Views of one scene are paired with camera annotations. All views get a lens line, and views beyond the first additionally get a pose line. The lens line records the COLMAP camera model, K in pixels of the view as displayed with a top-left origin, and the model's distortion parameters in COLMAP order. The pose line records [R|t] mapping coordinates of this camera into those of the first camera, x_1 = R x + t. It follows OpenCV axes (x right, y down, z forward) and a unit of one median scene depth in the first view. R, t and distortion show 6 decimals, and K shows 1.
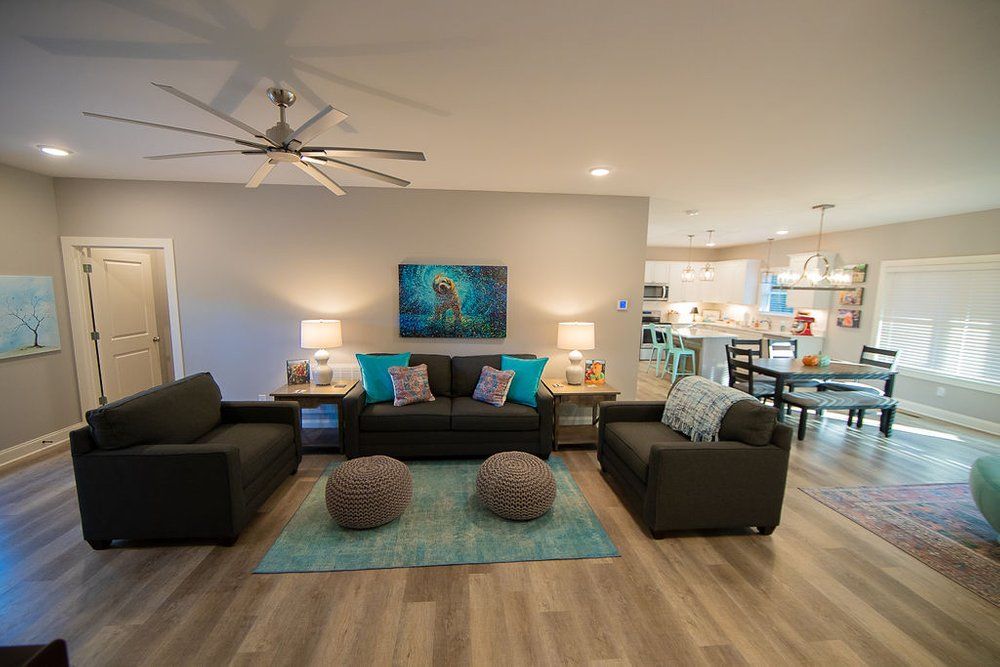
lens RADIAL K [[395.5, 0, 493.1], [0, 395.5, 336.5], [0, 0, 1]] dist [-0.009274, 0.001052]
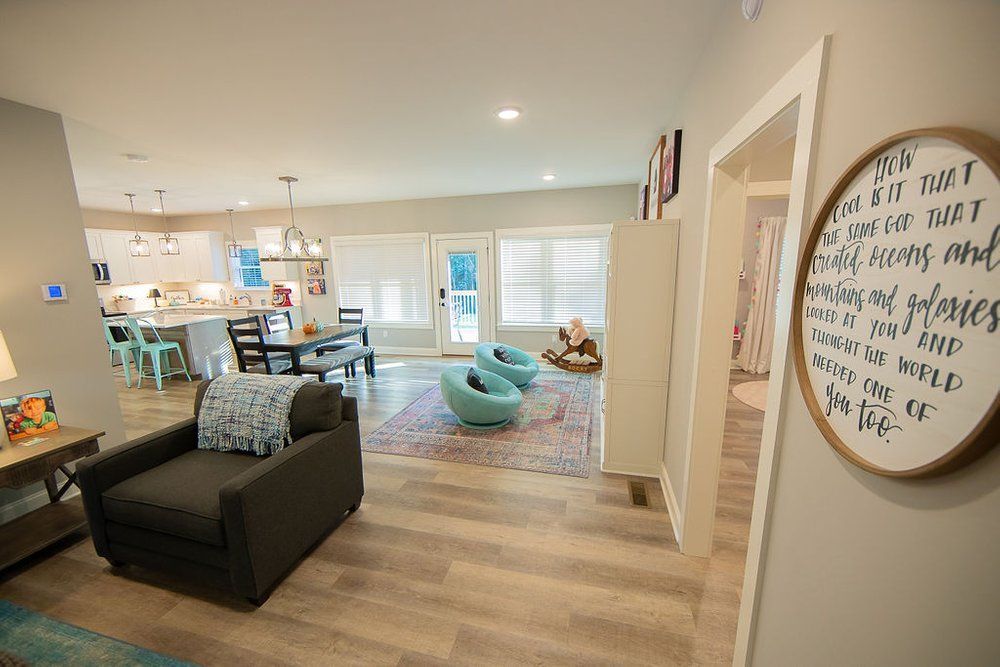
lens RADIAL K [[395.5, 0, 490.9], [0, 395.5, 338.9], [0, 0, 1]] dist [-0.009274, 0.001052]
pose [[0.348156, -0.199041, 0.916062, -0.002347], [0.141226, 0.977183, 0.158647, -0.011462], [-0.926738, 0.074138, 0.368322, 0.165268]]
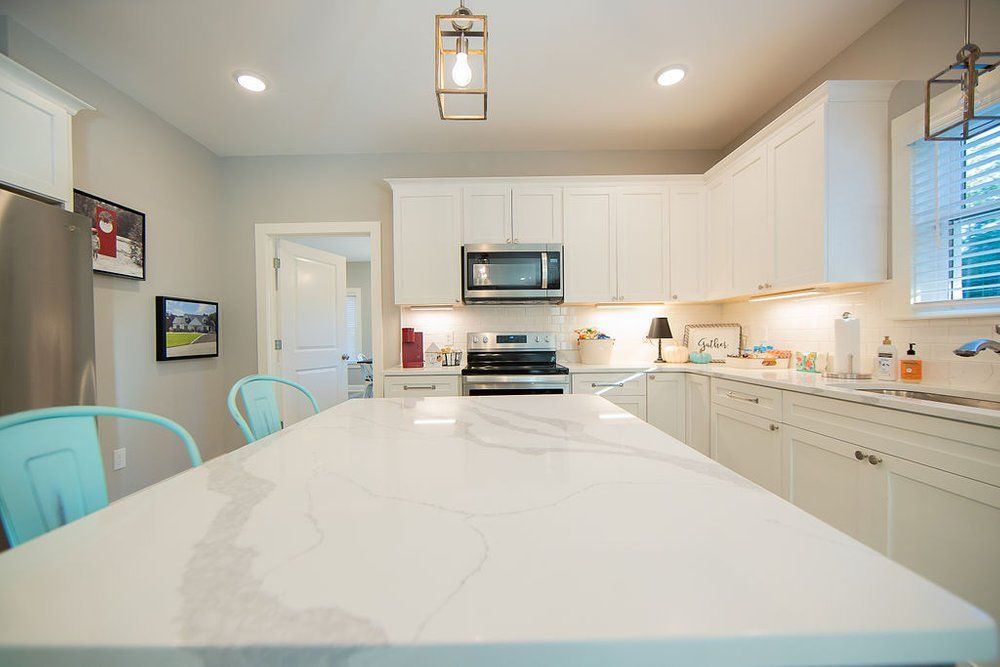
lens RADIAL K [[395.5, 0, 497.2], [0, 395.5, 336.7], [0, 0, 1]] dist [-0.009274, 0.001052]
pose [[0.994687, -0.028222, -0.099005, 0.860838], [0.015977, 0.992357, -0.122360, -0.045253], [0.101702, 0.120128, 0.987535, 1.400457]]
